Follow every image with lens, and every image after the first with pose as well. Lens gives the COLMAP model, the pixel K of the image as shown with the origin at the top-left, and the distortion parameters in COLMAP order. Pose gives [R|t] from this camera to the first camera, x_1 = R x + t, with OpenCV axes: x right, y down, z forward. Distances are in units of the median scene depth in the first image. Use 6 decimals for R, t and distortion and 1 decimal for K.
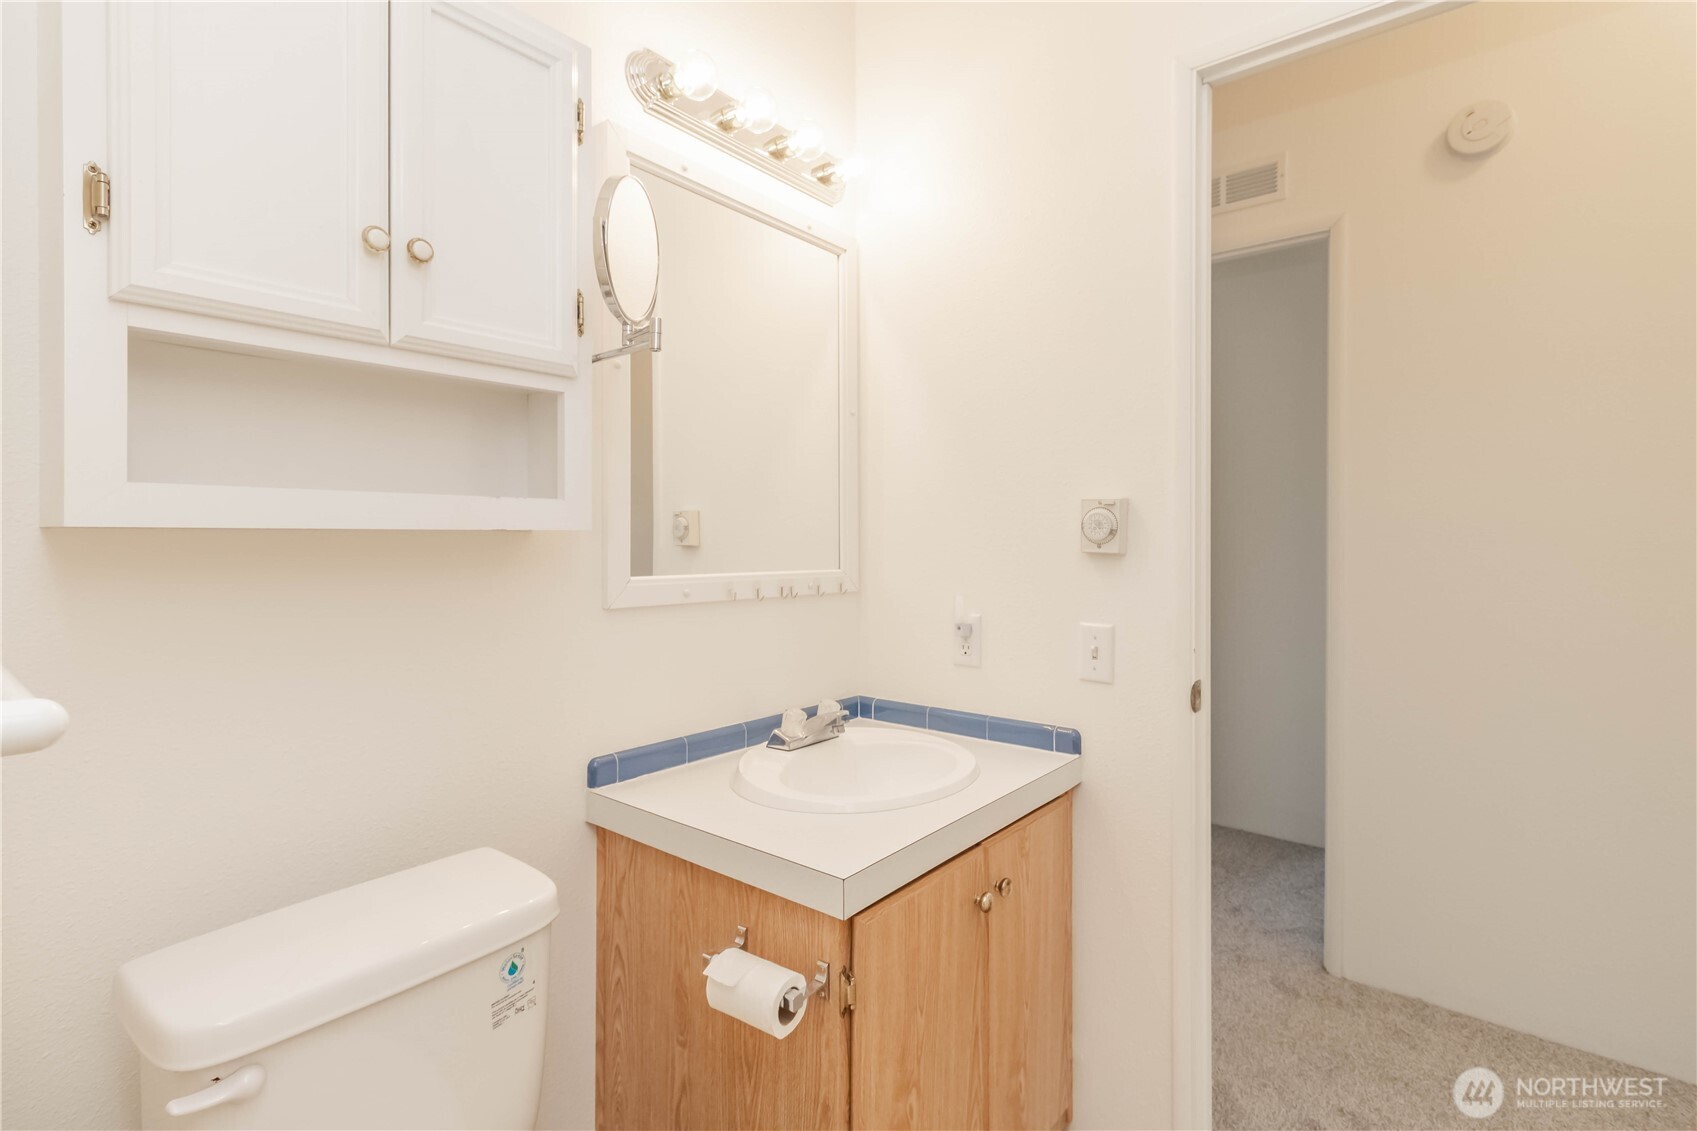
lens RADIAL K [[808.9, 0, 863.3], [0, 808.9, 536.8], [0, 0, 1]] dist [0.000523, 0.000184]
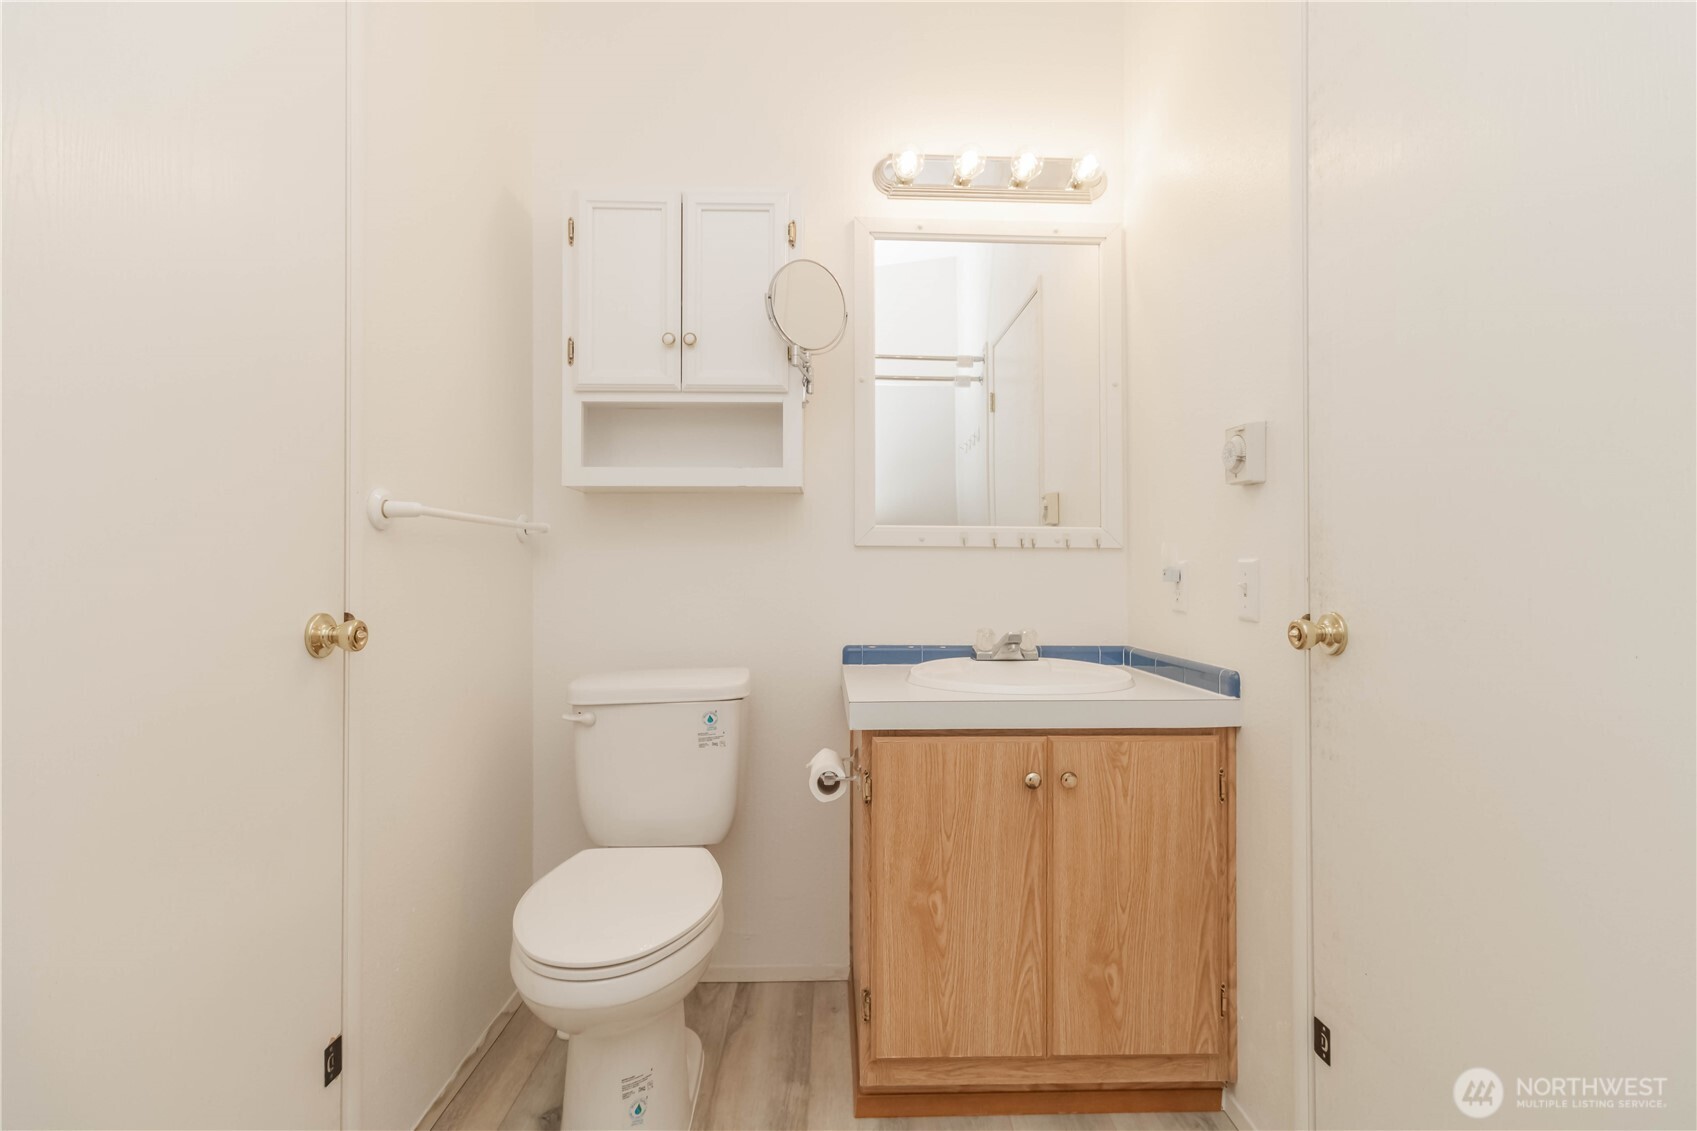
lens RADIAL K [[808.9, 0, 858.9], [0, 808.9, 568.0], [0, 0, 1]] dist [0.000523, 0.000184]
pose [[0.649558, -0.008334, -0.760266, 0.841792], [0.002216, 0.999956, -0.009068, 0.148605], [0.760309, 0.004205, 0.649548, 0.046805]]
